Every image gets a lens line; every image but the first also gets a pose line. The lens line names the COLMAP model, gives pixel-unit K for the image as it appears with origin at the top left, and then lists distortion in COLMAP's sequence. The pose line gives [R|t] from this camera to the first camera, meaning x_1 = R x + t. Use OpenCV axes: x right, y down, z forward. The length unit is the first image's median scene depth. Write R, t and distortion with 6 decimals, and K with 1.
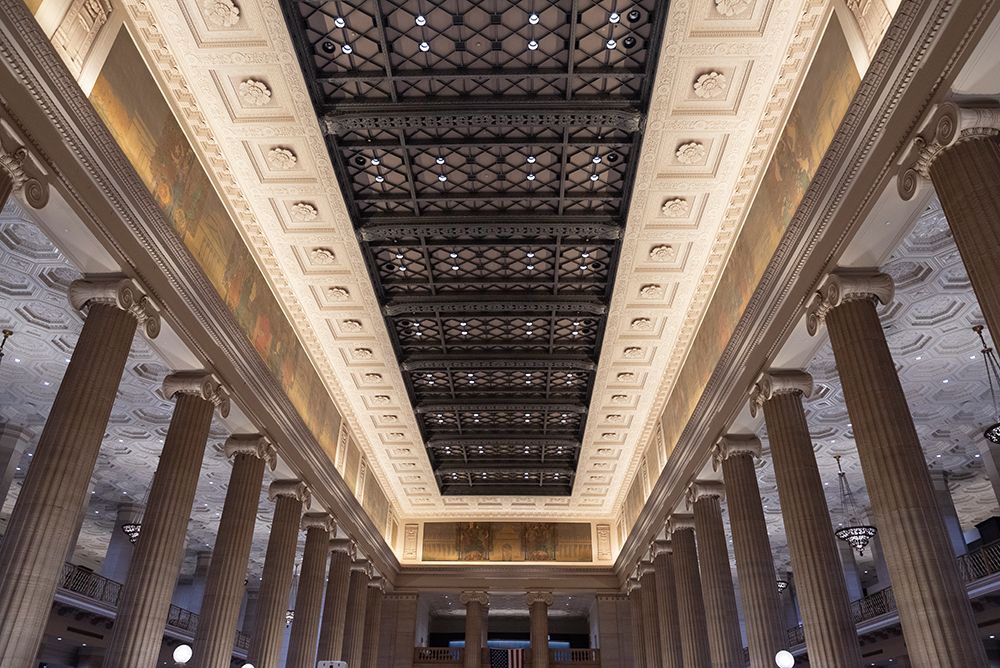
lens RADIAL K [[701.5, 0, 505.9], [0, 701.5, 334.3], [0, 0, 1]] dist [-0.040006, -0.006857]
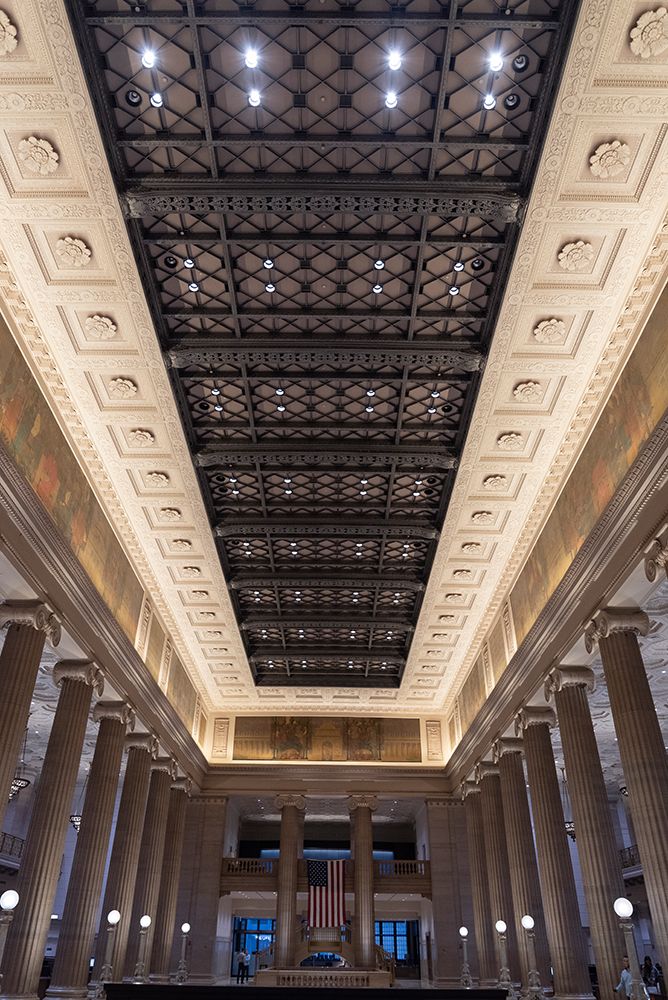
lens RADIAL K [[701.5, 0, 331.3], [0, 701.5, 501.3], [0, 0, 1]] dist [-0.040006, -0.006857]
pose [[0.999729, 0.014208, 0.018425, -0.024795], [-0.013411, 0.999000, -0.042649, 0.050484], [-0.019013, 0.042390, 0.998920, 0.152994]]
